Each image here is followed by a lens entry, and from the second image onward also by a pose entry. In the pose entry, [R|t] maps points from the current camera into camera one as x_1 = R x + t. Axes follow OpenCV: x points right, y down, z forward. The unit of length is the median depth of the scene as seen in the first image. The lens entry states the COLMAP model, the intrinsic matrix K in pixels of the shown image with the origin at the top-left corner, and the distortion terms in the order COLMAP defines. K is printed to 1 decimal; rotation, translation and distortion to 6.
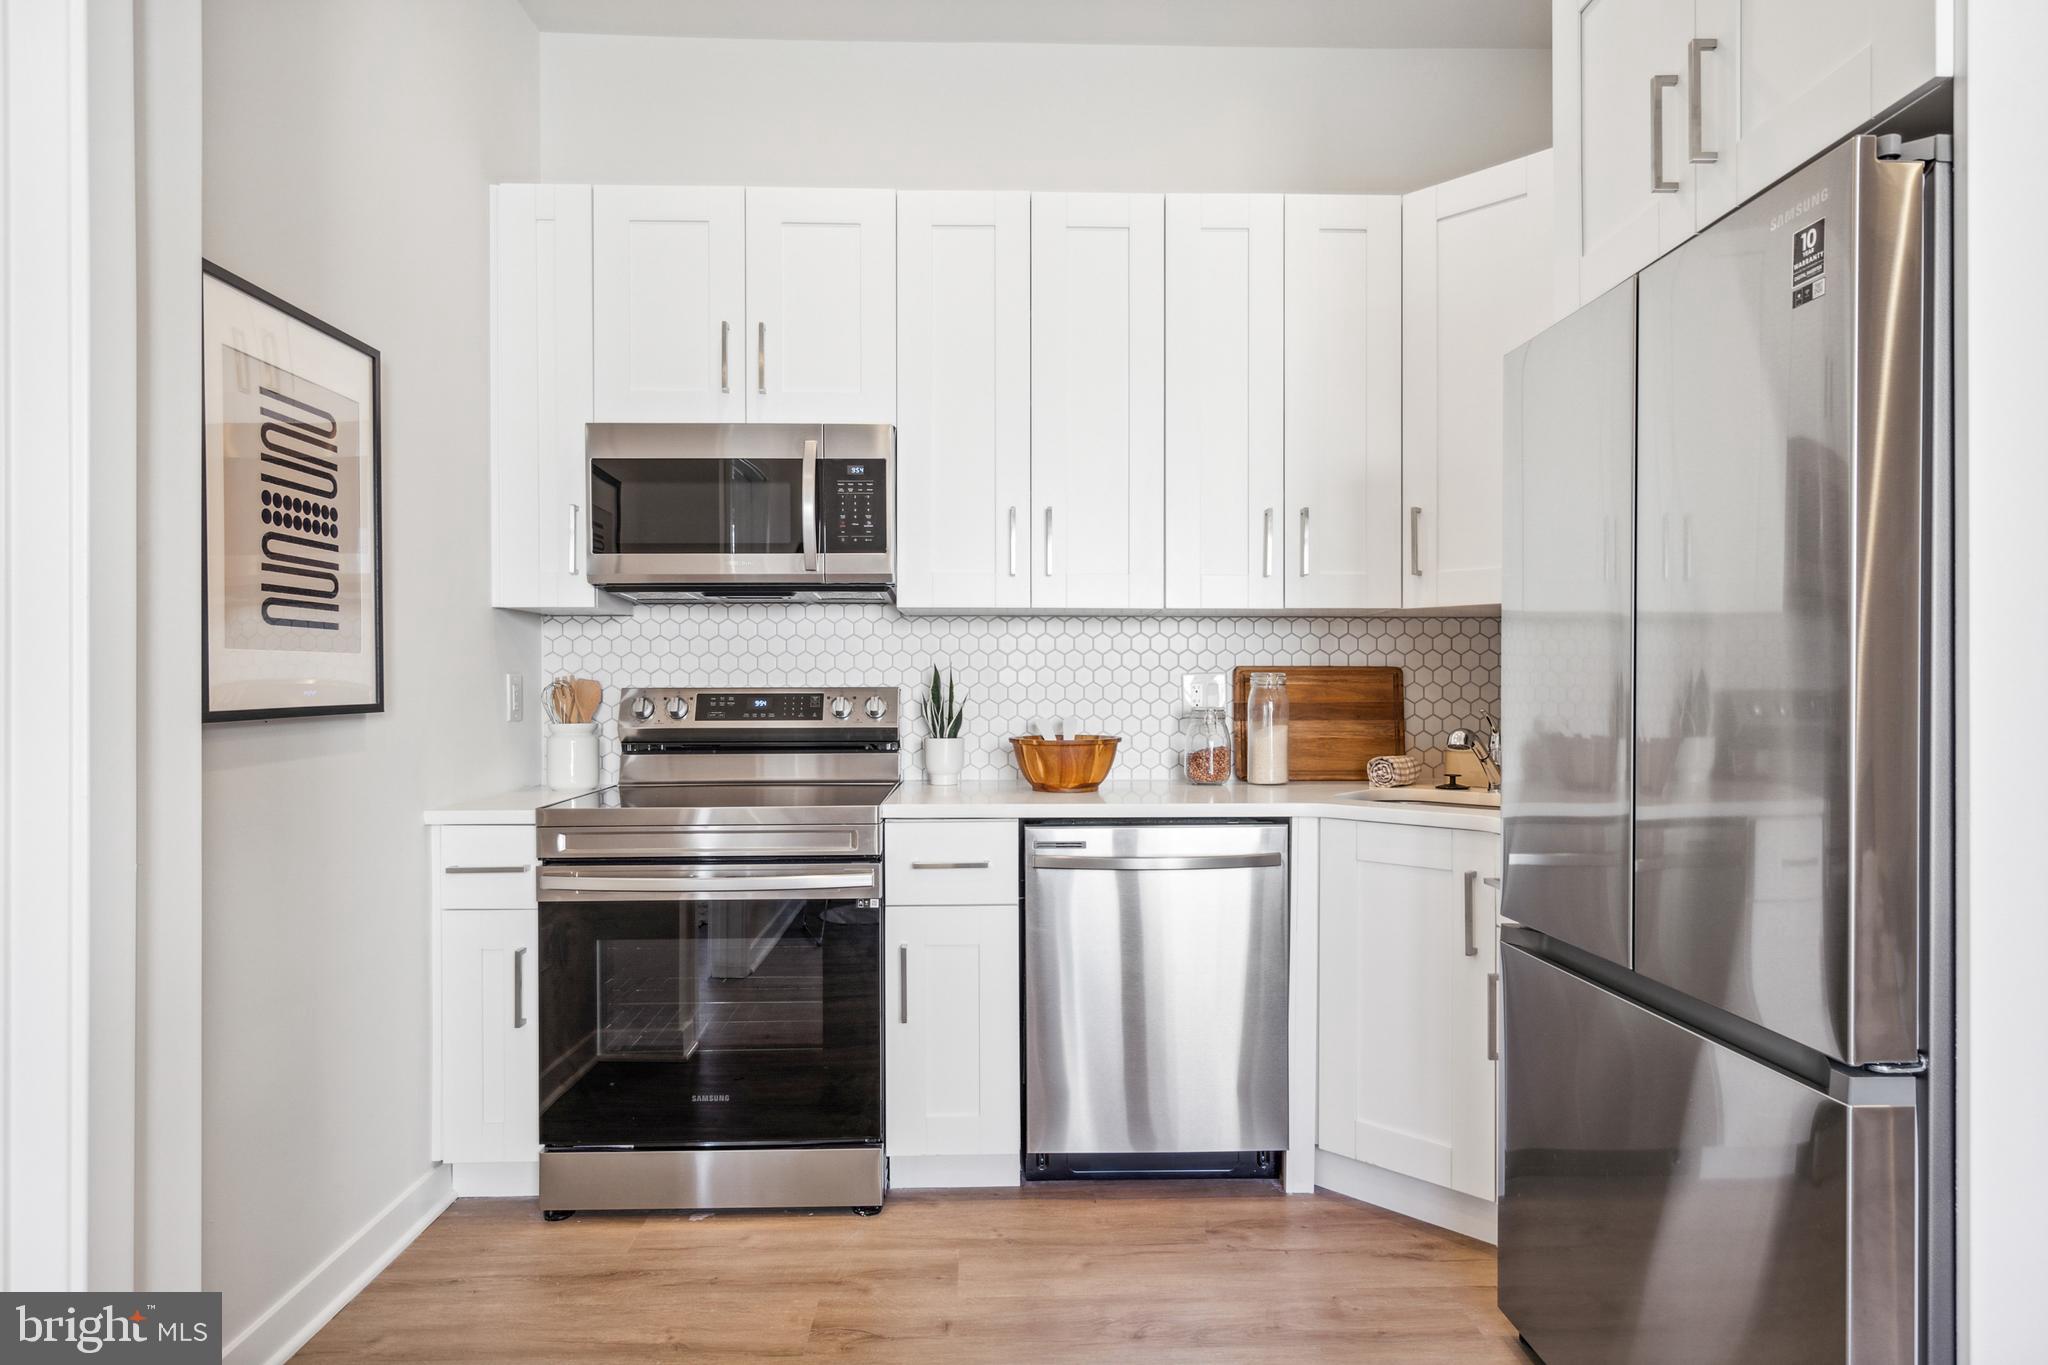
lens RADIAL K [[1094.2, 0, 1025.1], [0, 1094.2, 674.7], [0, 0, 1]] dist [-0.023687, -0.000185]
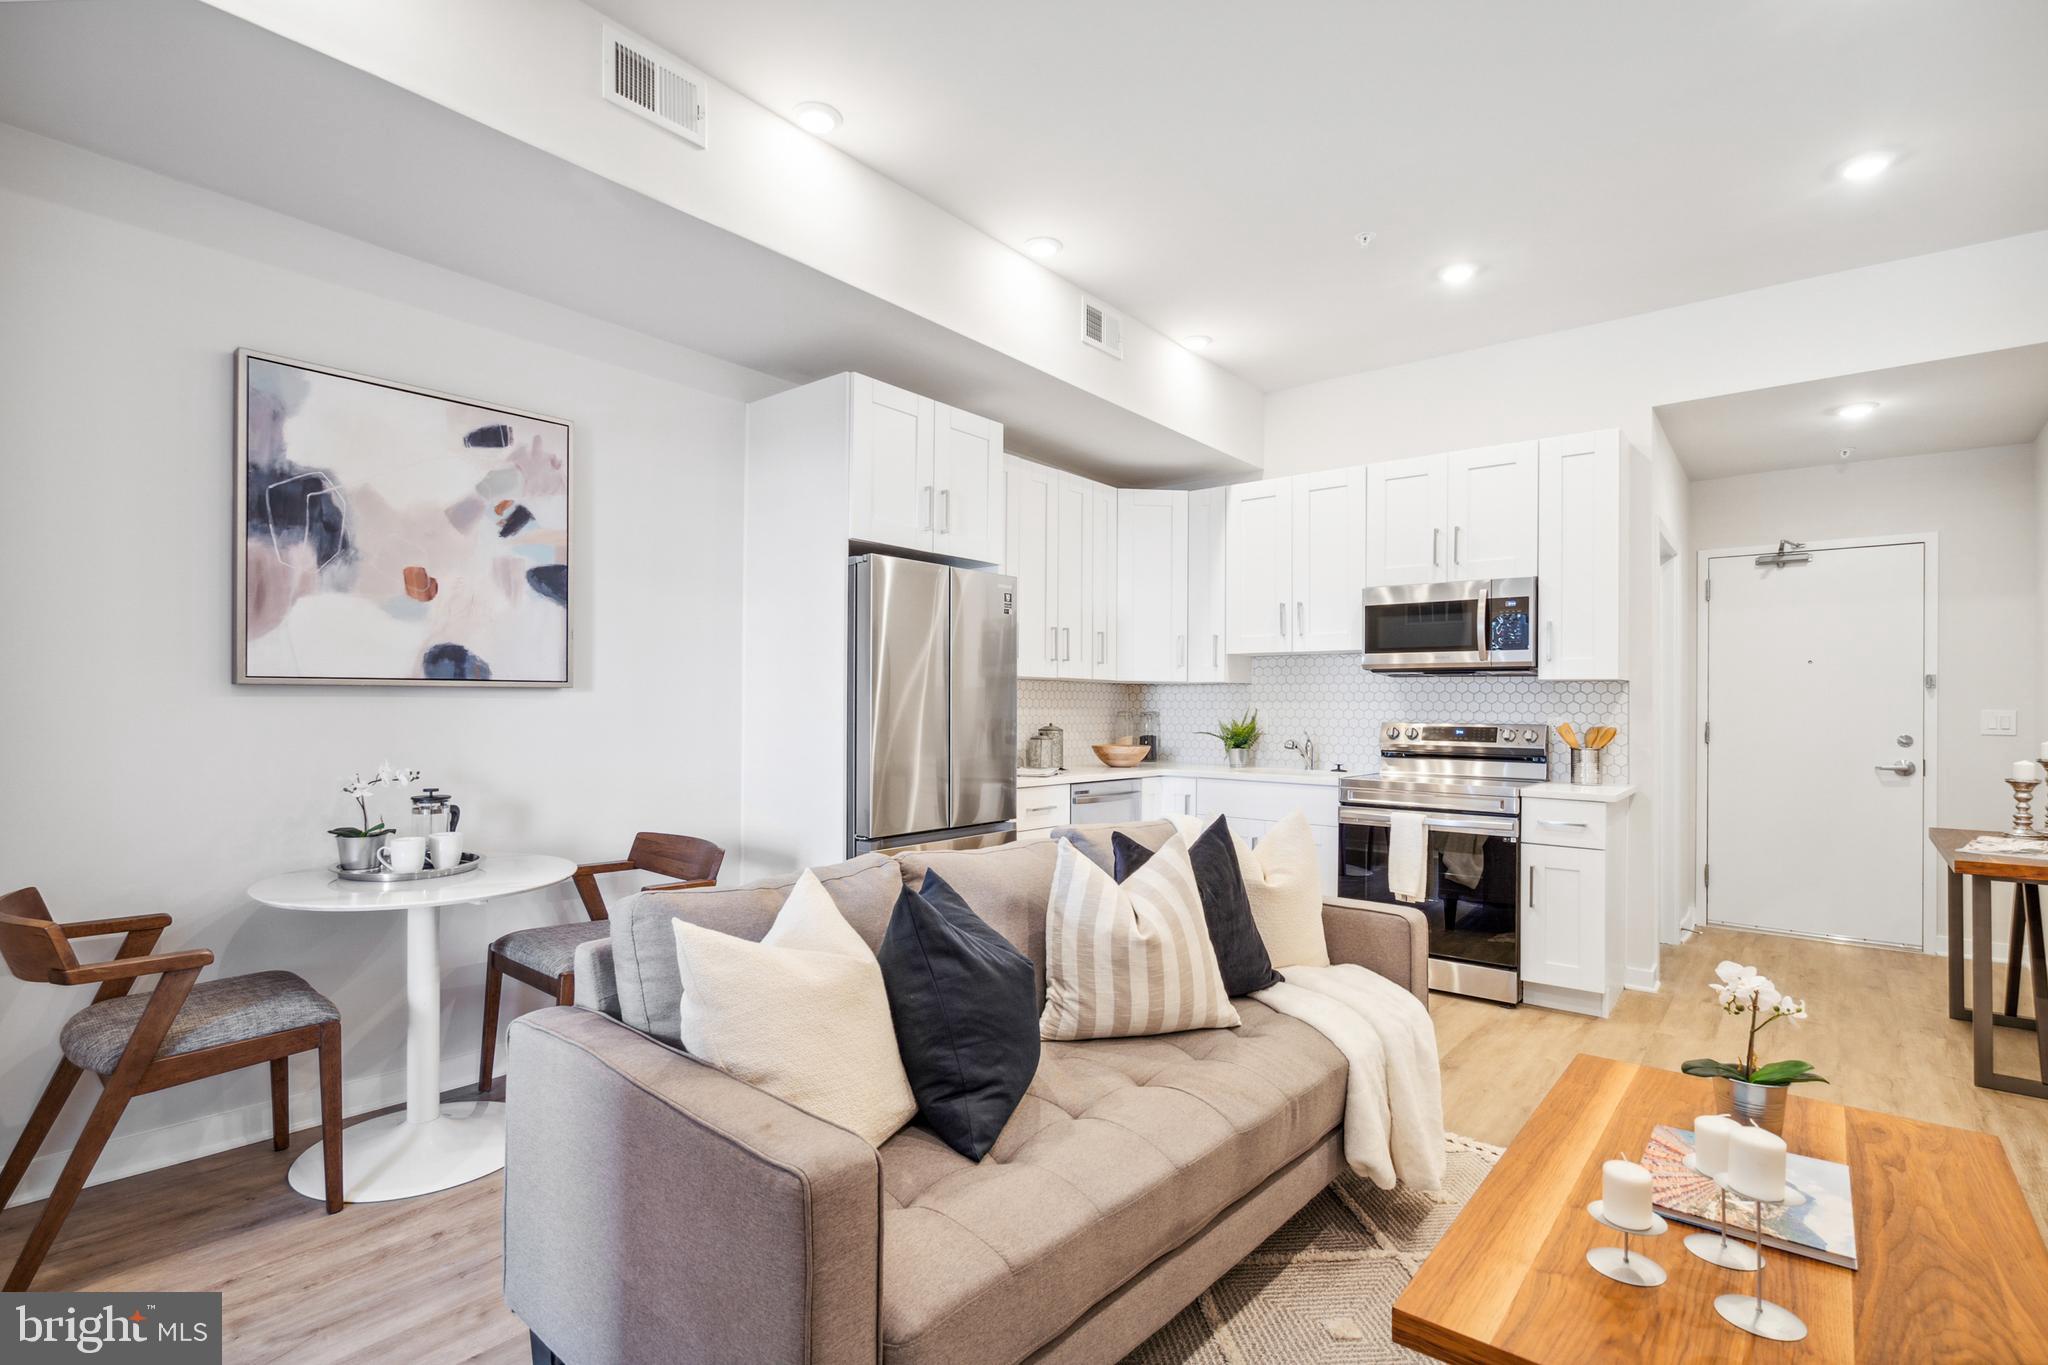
lens RADIAL K [[957.4, 0, 1020.4], [0, 957.4, 702.4], [0, 0, 1]] dist [-0.002202, 0.001384]
pose [[0.732751, 0.002419, -0.680493, 0.319705], [-0.006802, 0.999970, -0.003771, -0.012356], [0.680463, 0.007392, 0.732745, -0.691951]]
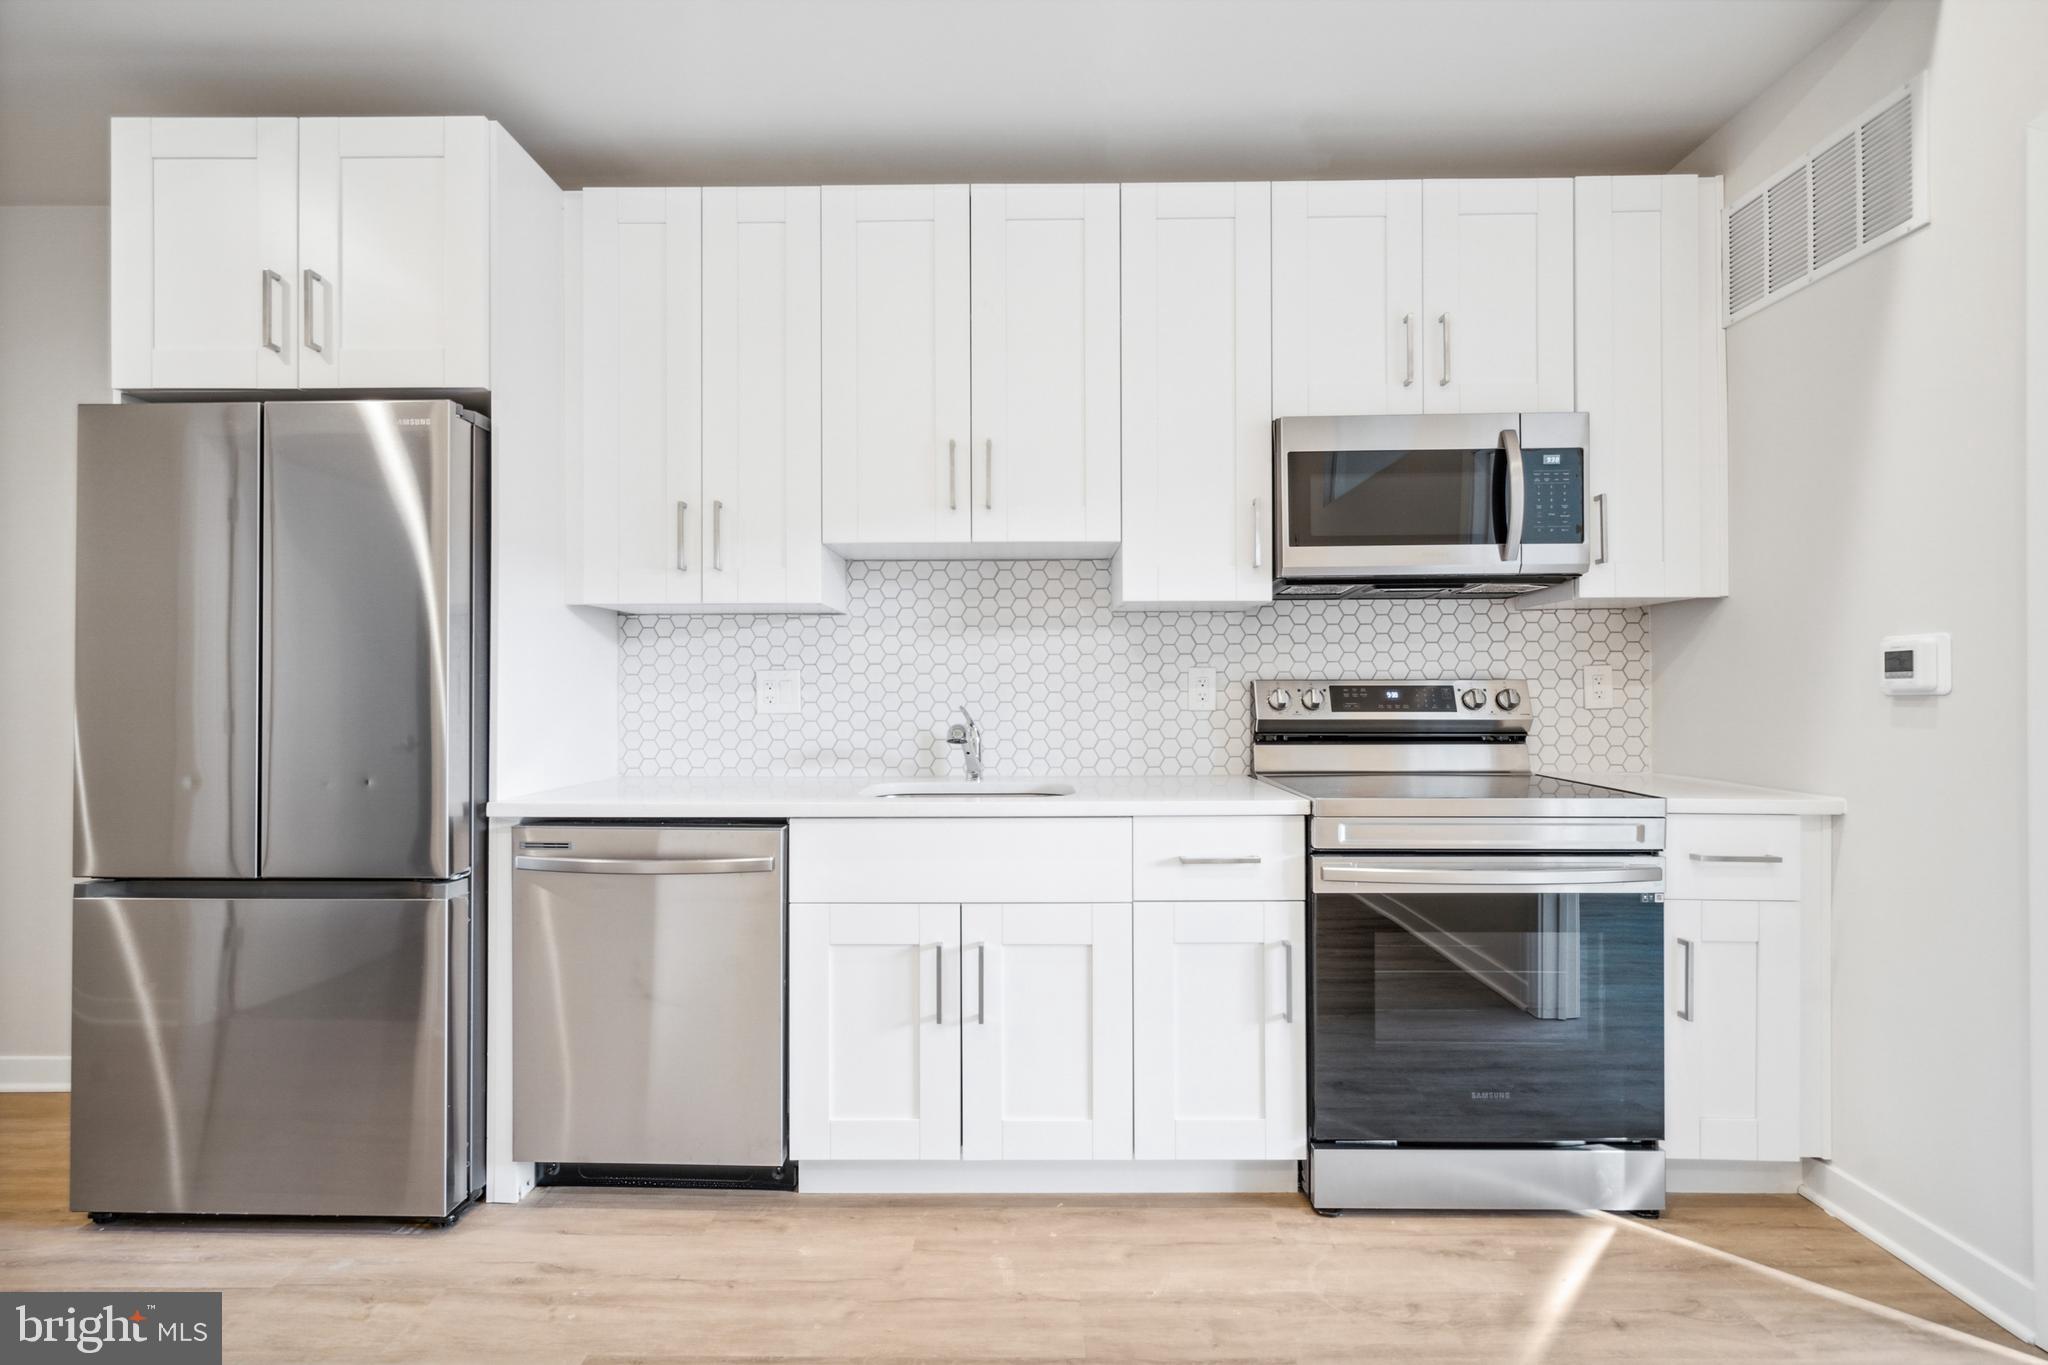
lens RADIAL K [[998.5, 0, 987.1], [0, 998.5, 684.9], [0, 0, 1]] dist [0.003309, -0.000296]
pose [[0.996885, -0.001961, -0.078840, -0.582462], [0.002993, 0.999911, 0.012984, 0.004129], [0.078808, -0.013180, 0.996803, 0.050006]]
